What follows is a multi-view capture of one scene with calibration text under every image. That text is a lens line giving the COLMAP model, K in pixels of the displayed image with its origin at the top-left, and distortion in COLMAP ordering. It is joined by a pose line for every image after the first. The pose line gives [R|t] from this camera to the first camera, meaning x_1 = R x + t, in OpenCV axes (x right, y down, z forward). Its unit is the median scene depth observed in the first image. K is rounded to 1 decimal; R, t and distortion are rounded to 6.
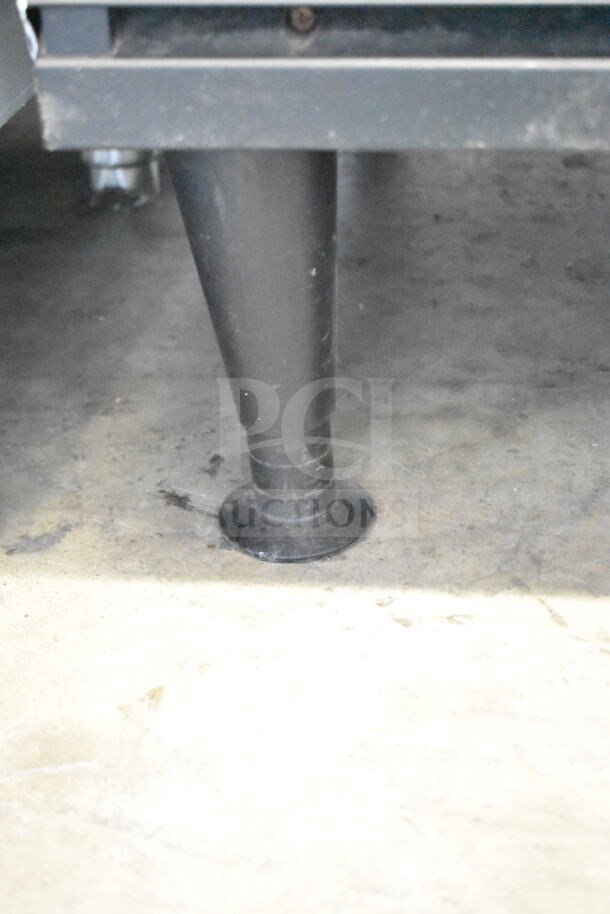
lens RADIAL K [[1409.6, 0, 305.1], [0, 1409.6, 457.0], [0, 0, 1]] dist [-0.004137, 0.000000]
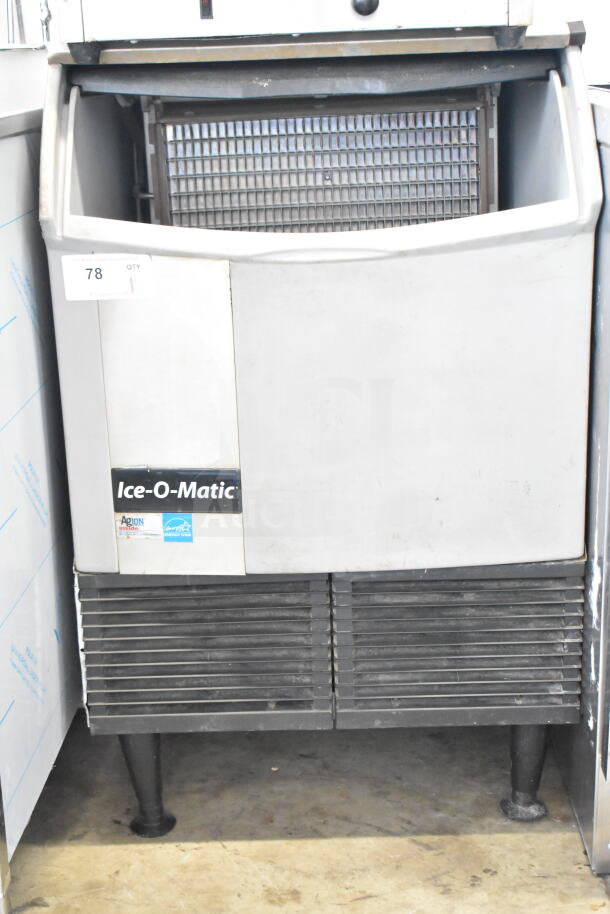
lens RADIAL K [[1377.7, 0, 305.5], [0, 1377.7, 458.8], [0, 0, 1]] dist [0.005010, 0.000000]
pose [[0.993690, -0.034705, 0.106657, 0.036337], [0.060430, 0.966764, -0.248426, 0.037991], [-0.094491, 0.253304, 0.962761, -2.575704]]
